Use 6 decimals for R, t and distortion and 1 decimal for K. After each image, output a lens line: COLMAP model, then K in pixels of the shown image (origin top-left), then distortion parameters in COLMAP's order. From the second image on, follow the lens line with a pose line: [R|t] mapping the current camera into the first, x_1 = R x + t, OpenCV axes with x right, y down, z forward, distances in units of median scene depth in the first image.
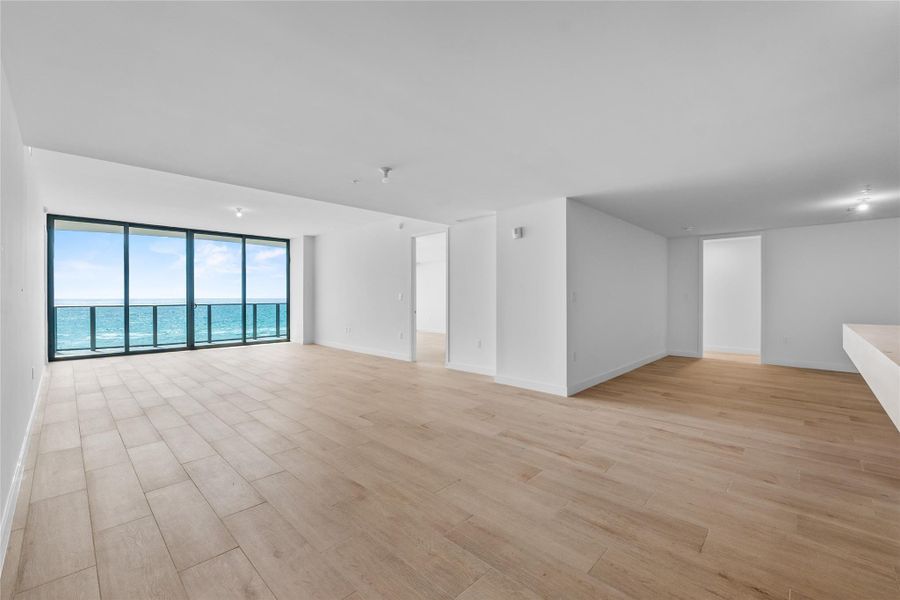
lens RADIAL K [[384.9, 0, 458.7], [0, 384.9, 301.9], [0, 0, 1]] dist [-0.023598, 0.001646]
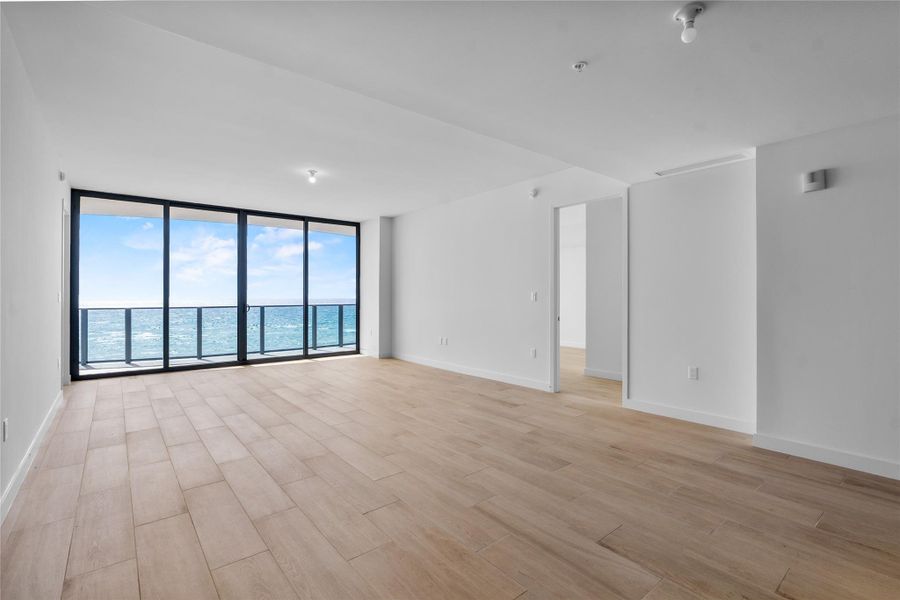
lens RADIAL K [[409.5, 0, 446.4], [0, 409.5, 298.6], [0, 0, 1]] dist [-0.019228, -0.000199]
pose [[0.992039, 0.000399, -0.125933, -0.210467], [-0.001479, 0.999963, -0.008480, -0.003034], [0.125925, 0.008599, 0.992002, 0.255121]]
